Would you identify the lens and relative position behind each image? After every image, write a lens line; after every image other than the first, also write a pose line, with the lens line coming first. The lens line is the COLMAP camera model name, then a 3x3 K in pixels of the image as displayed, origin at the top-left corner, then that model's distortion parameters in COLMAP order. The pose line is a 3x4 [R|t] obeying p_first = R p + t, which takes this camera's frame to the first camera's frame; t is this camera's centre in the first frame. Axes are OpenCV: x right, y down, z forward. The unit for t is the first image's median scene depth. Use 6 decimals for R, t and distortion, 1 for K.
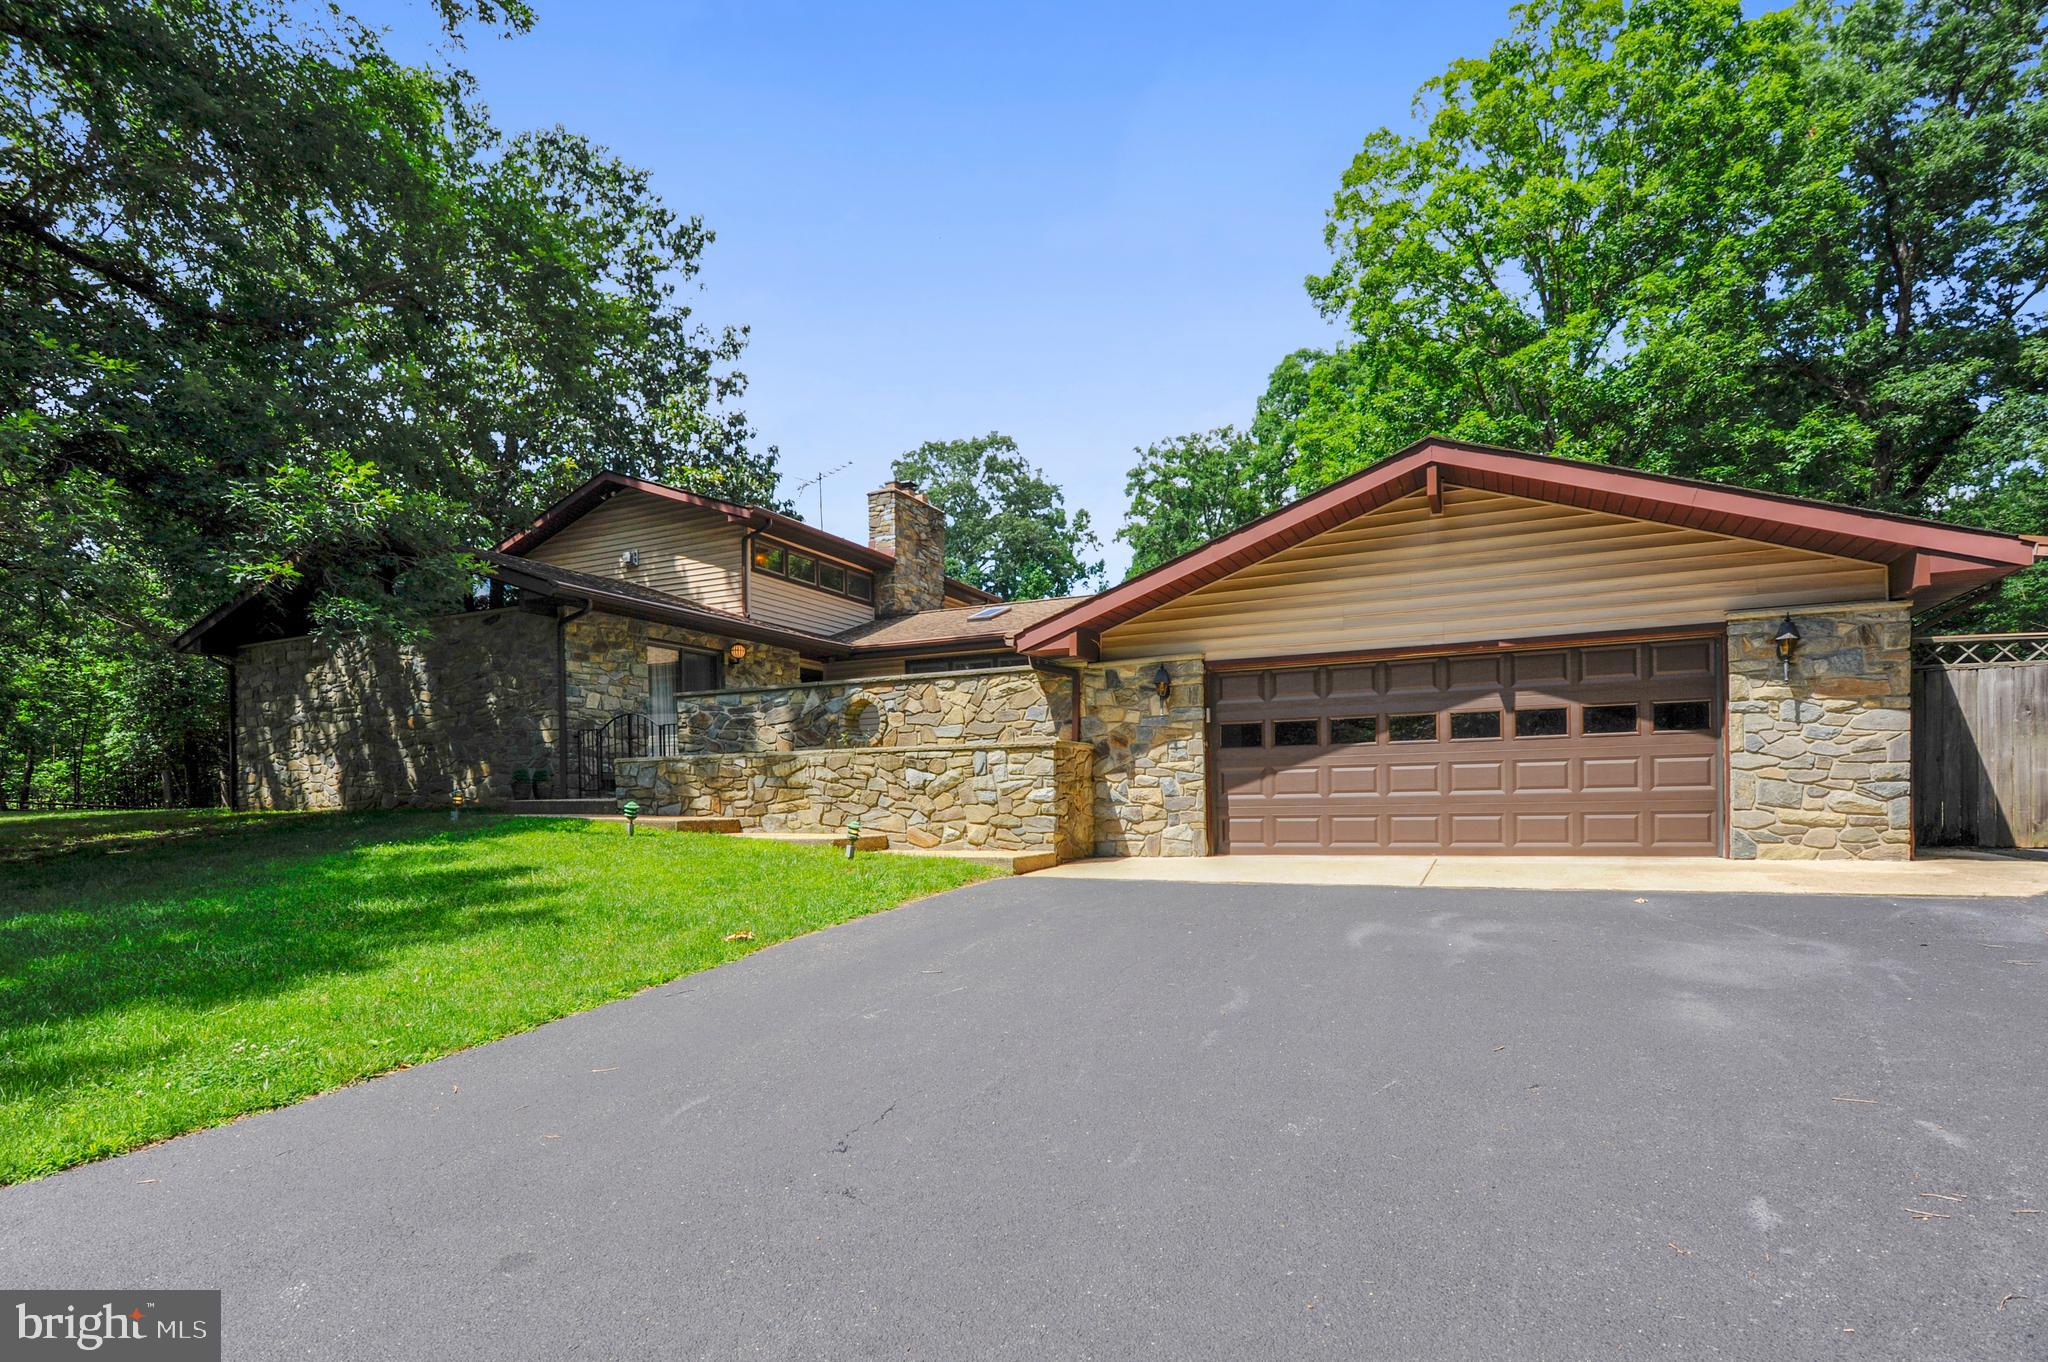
lens RADIAL K [[1005.4, 0, 1016.2], [0, 1005.4, 652.0], [0, 0, 1]] dist [-0.004985, -0.001457]
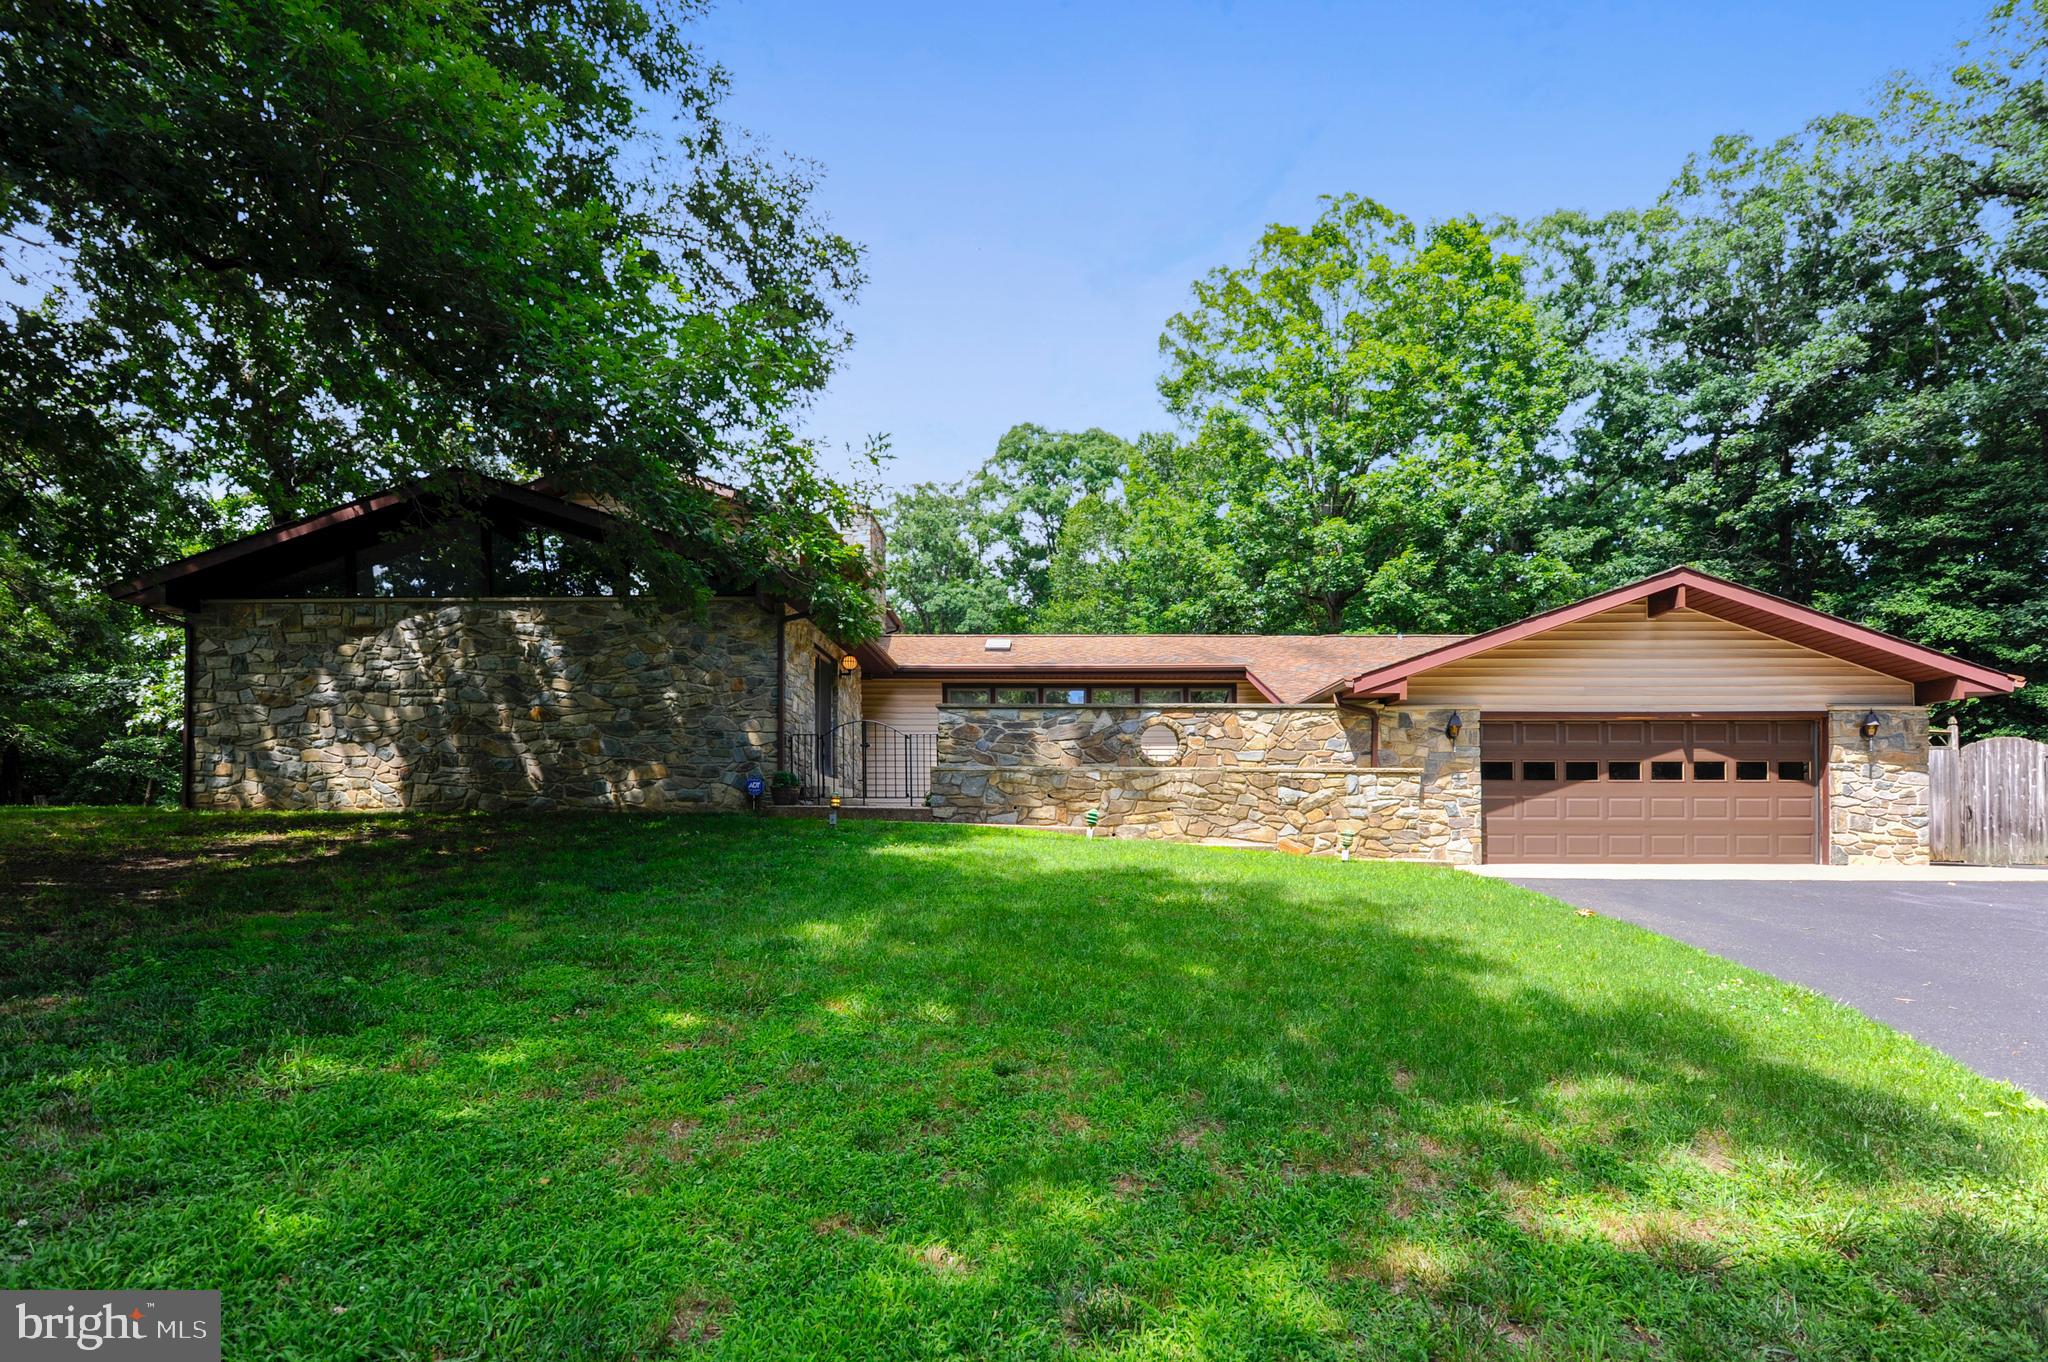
lens RADIAL K [[1005.4, 0, 1016.2], [0, 1005.4, 652.0], [0, 0, 1]] dist [-0.004985, -0.001457]
pose [[0.919091, 0.088930, 0.383878, -0.704296], [-0.076951, 0.995951, -0.046485, 0.032108], [-0.386458, 0.013184, 0.922213, 0.040762]]
